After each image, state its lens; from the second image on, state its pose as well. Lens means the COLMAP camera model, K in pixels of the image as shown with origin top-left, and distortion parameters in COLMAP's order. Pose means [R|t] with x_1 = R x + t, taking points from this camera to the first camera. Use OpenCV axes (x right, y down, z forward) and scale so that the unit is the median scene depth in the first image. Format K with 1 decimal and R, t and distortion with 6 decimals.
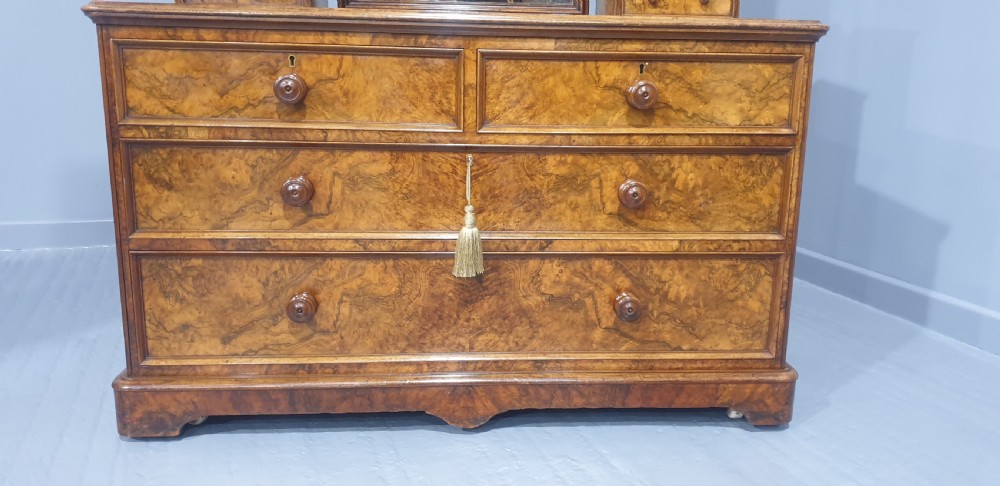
lens RADIAL K [[795.0, 0, 515.5], [0, 795.0, 238.8], [0, 0, 1]] dist [0.165776, -0.474317]
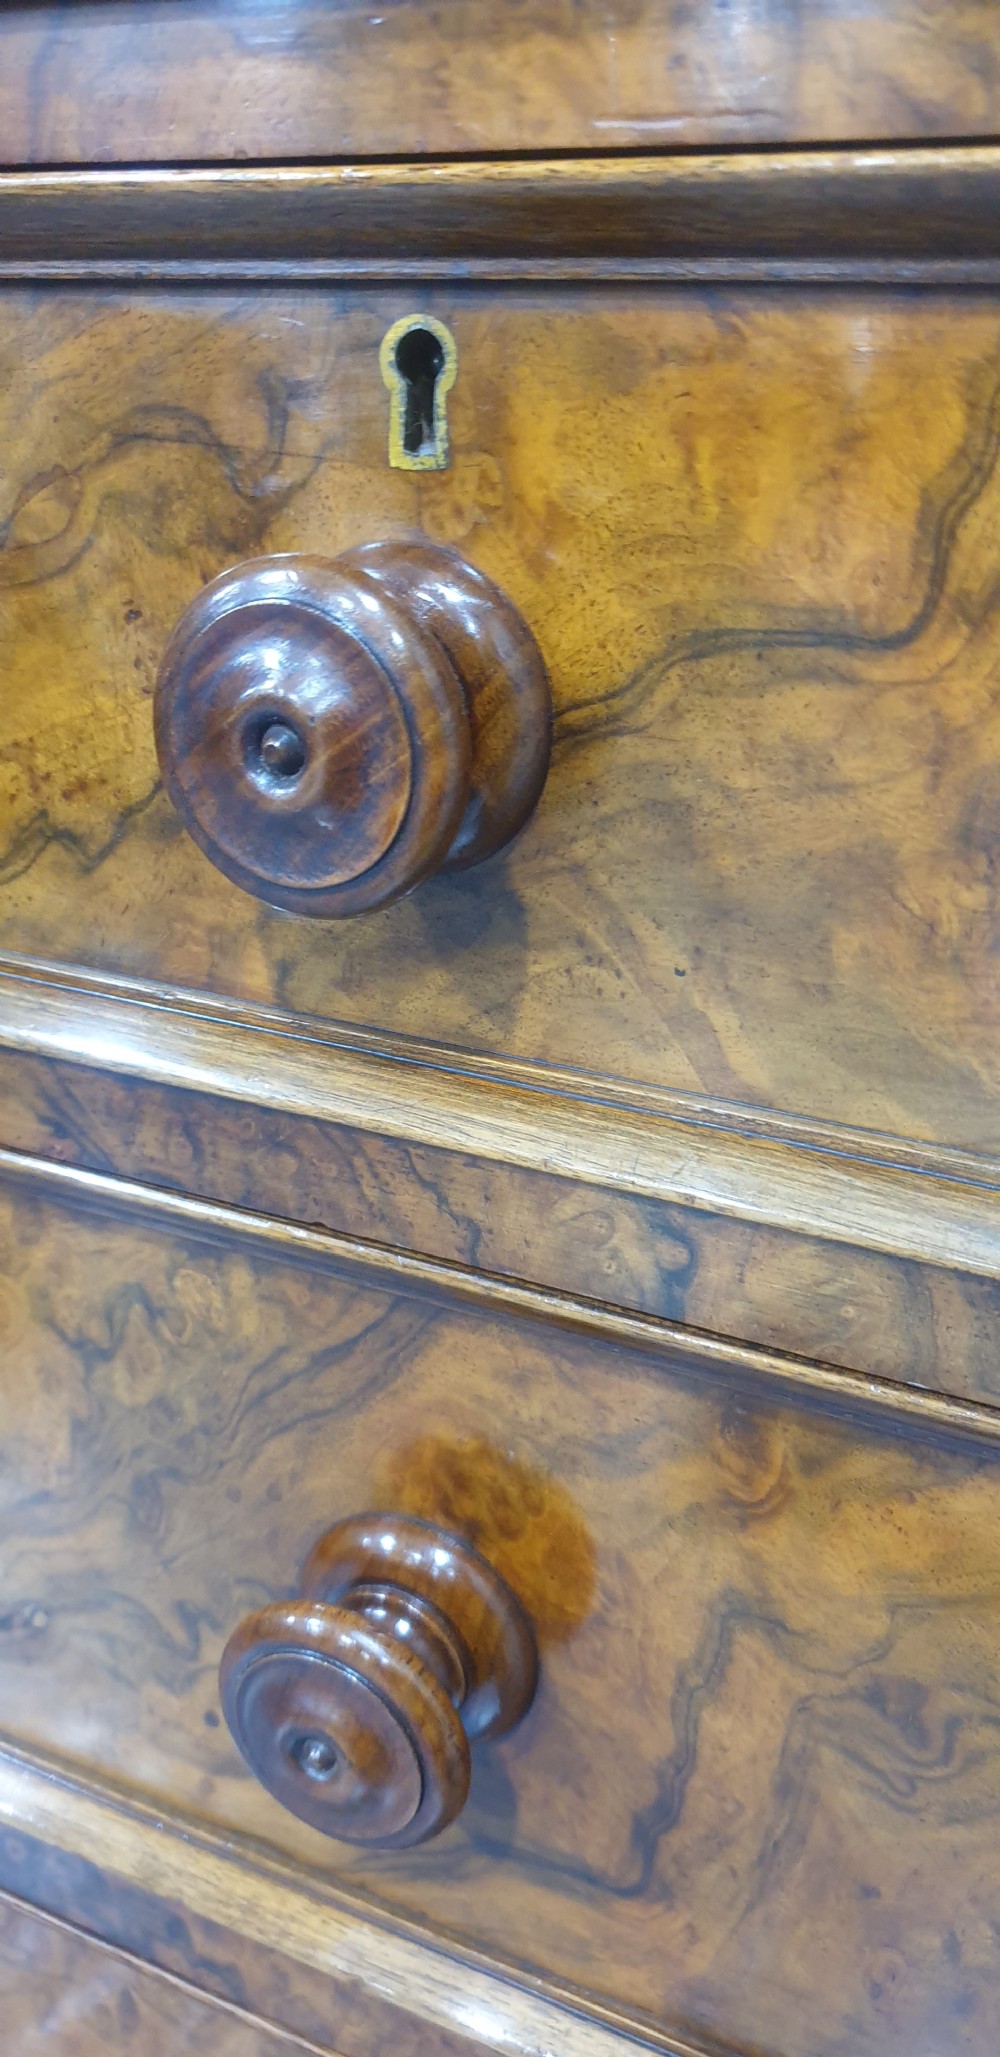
lens RADIAL K [[1635.3, 0, 504.3], [0, 1635.3, 1058.2], [0, 0, 1]] dist [0.165776, -0.474317]
pose [[0.863693, 0.189580, -0.467006, -0.166471], [-0.122282, 0.977698, 0.170743, -0.174458], [0.488960, -0.090364, 0.867613, 0.806137]]
